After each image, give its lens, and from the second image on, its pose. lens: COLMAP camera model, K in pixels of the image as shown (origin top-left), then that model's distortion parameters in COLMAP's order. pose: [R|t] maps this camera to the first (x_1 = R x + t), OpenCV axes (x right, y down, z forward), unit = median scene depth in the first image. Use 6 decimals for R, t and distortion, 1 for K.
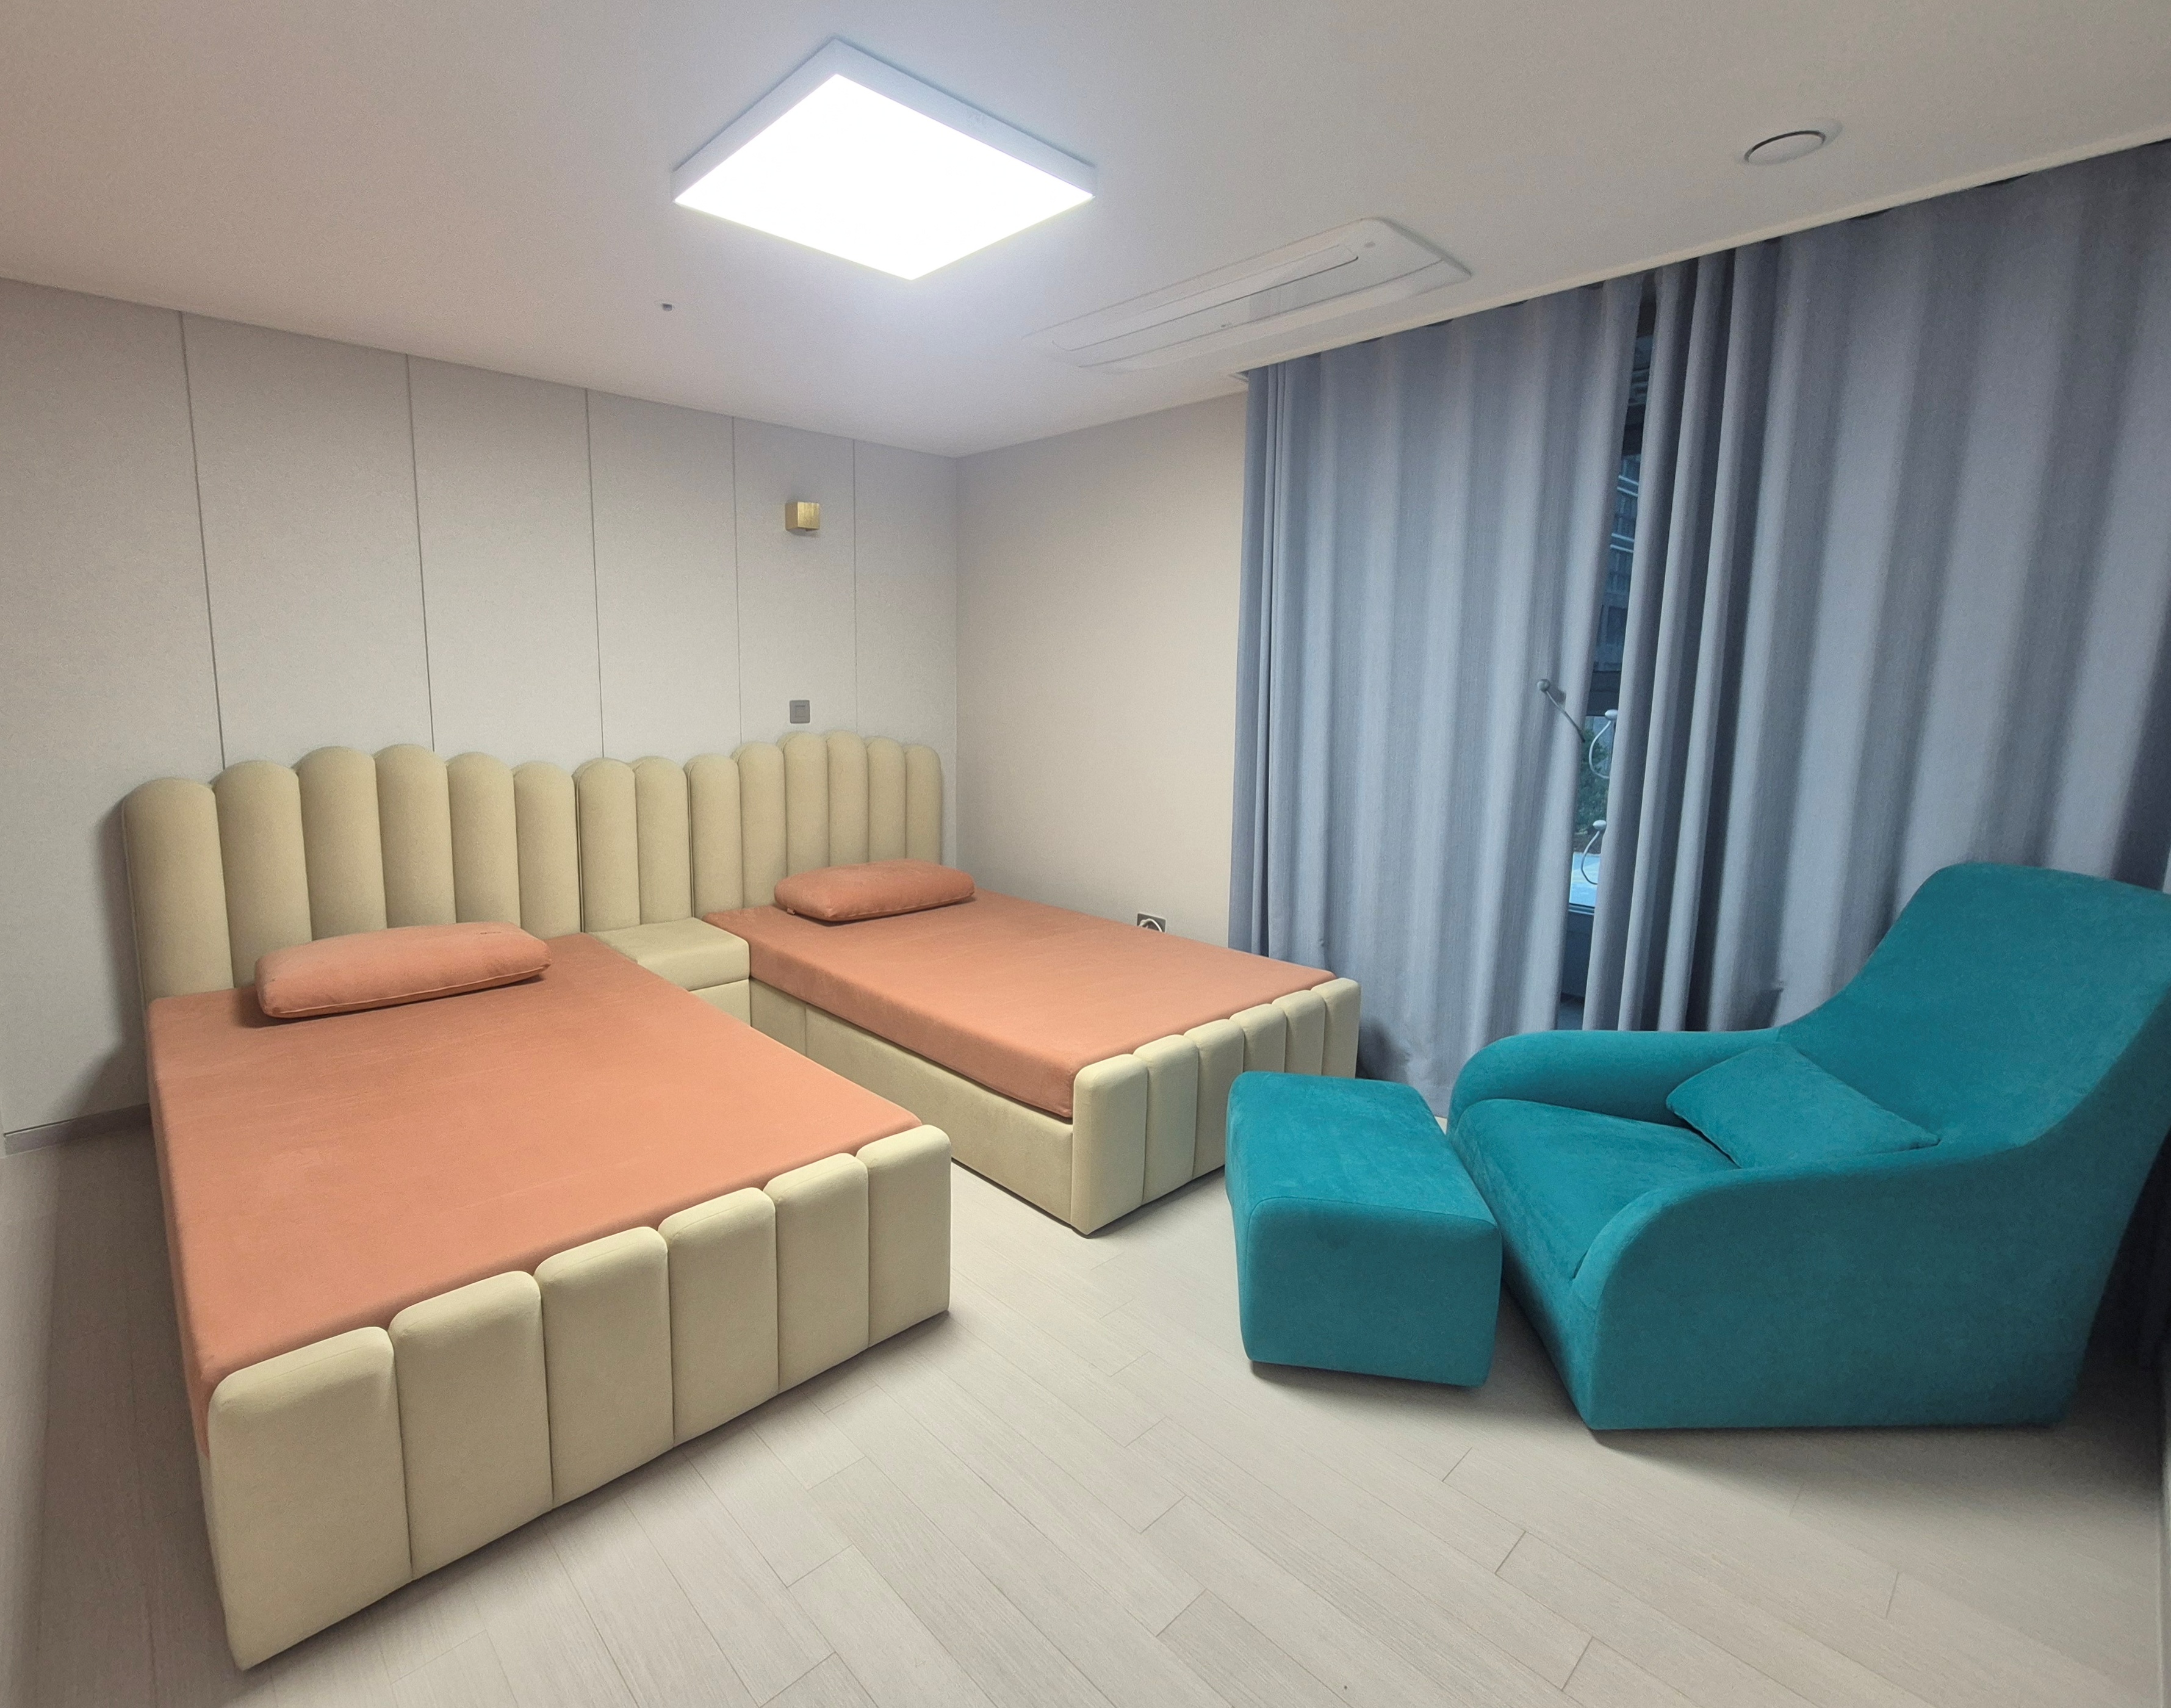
lens RADIAL K [[1014.3, 0, 1085.5], [0, 1014.3, 854.0], [0, 0, 1]] dist [-0.001255, -0.000213]
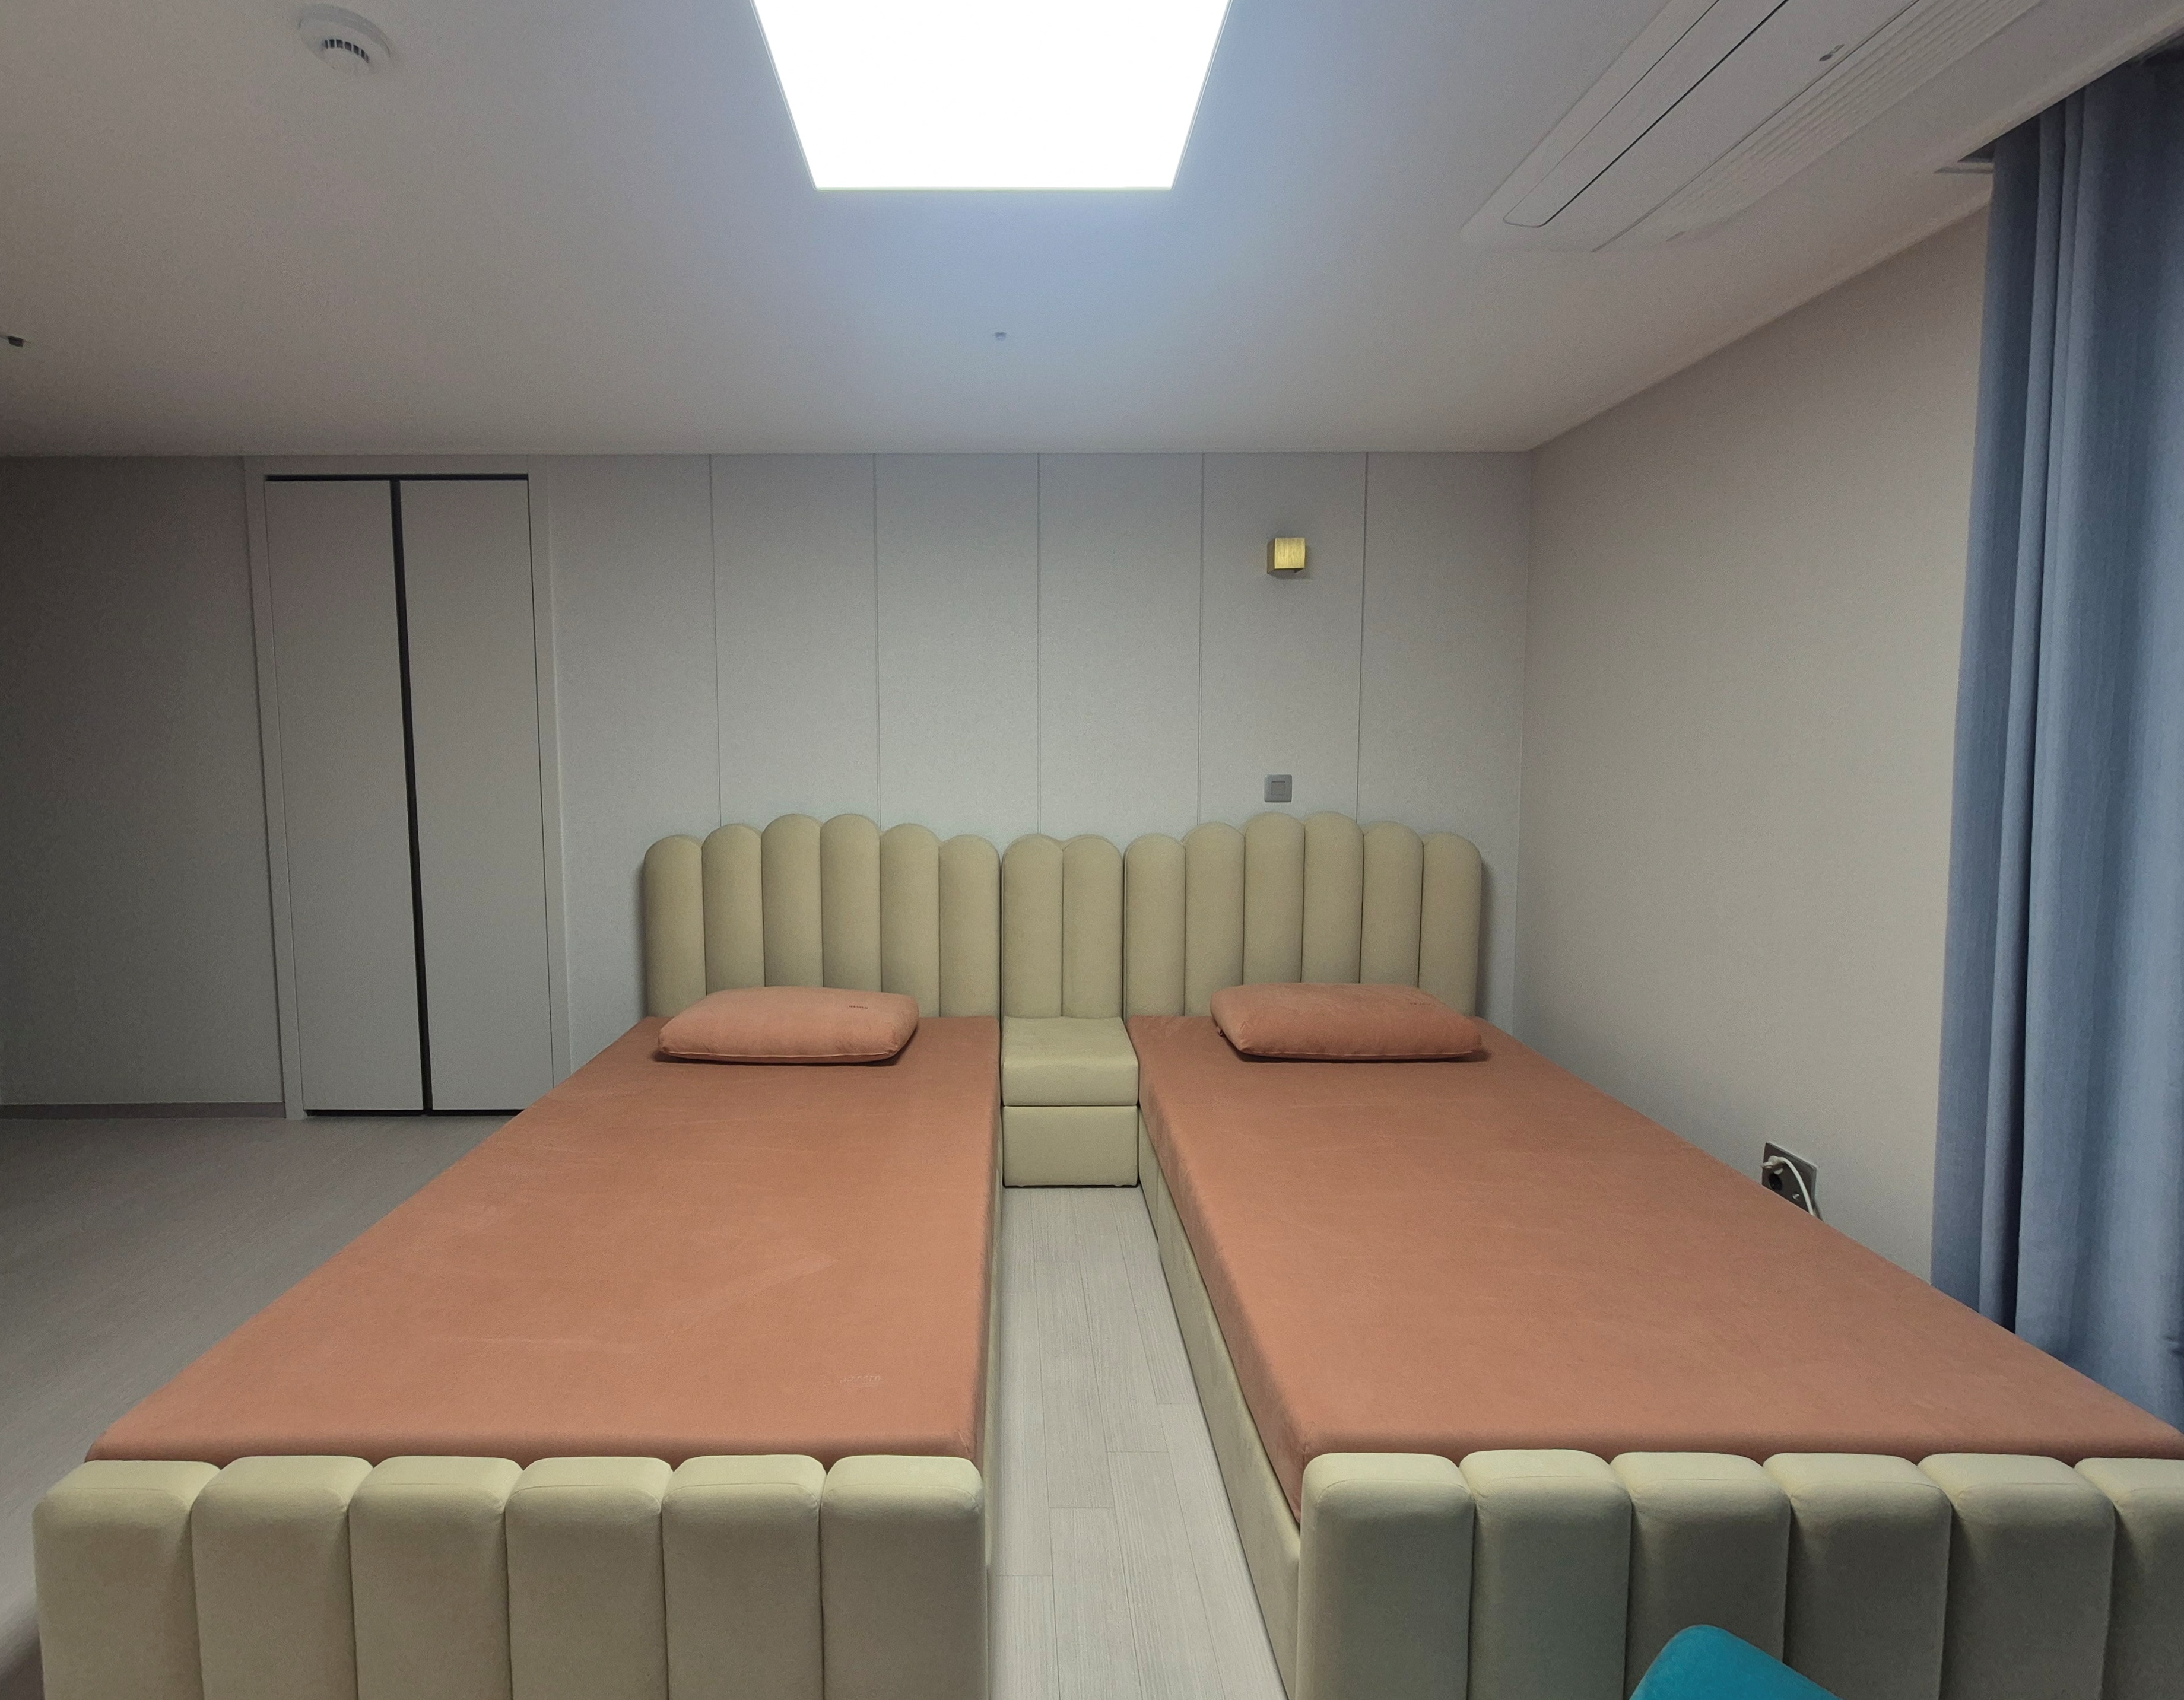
lens RADIAL K [[989.9, 0, 1093.1], [0, 989.9, 822.7], [0, 0, 1]] dist [0.011341, 0.000218]
pose [[0.715891, 0.049123, -0.696482, 0.198100], [-0.111295, 0.992796, -0.044375, -0.068016], [0.689285, 0.109283, 0.716201, 0.362480]]
